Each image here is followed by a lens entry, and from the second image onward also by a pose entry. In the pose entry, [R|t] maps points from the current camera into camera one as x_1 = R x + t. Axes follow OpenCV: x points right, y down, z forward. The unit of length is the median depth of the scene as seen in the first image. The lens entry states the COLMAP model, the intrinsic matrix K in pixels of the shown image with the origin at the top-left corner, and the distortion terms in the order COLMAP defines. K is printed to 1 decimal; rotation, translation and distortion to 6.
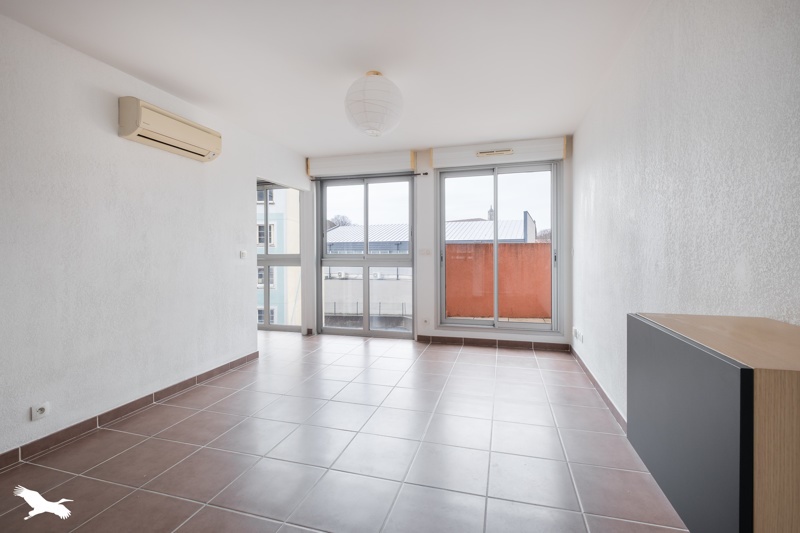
lens RADIAL K [[364.0, 0, 398.9], [0, 364.0, 262.0], [0, 0, 1]] dist [0.000798, 0.000060]
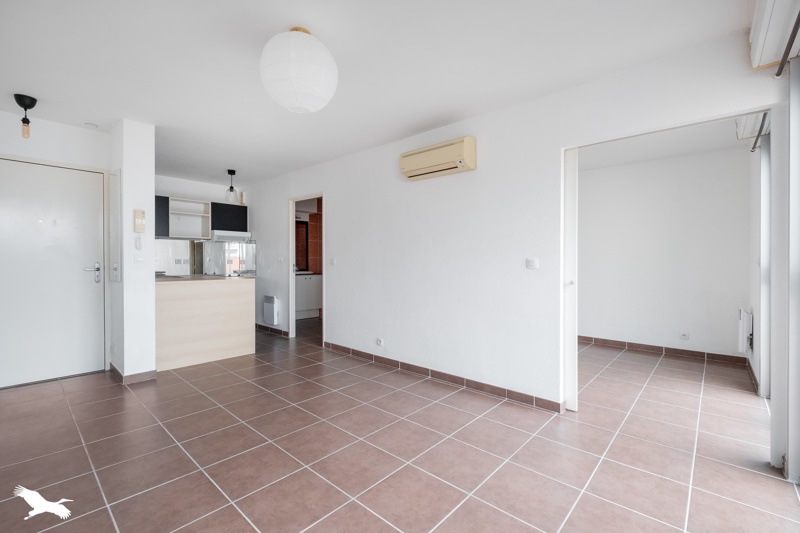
lens RADIAL K [[348.1, 0, 401.8], [0, 348.1, 262.2], [0, 0, 1]] dist [-0.001564, -0.000042]
pose [[-0.437527, 0.016061, -0.899062, 0.454626], [-0.012697, 0.999630, 0.024036, -0.045610], [0.899116, 0.021932, -0.437161, 1.387739]]
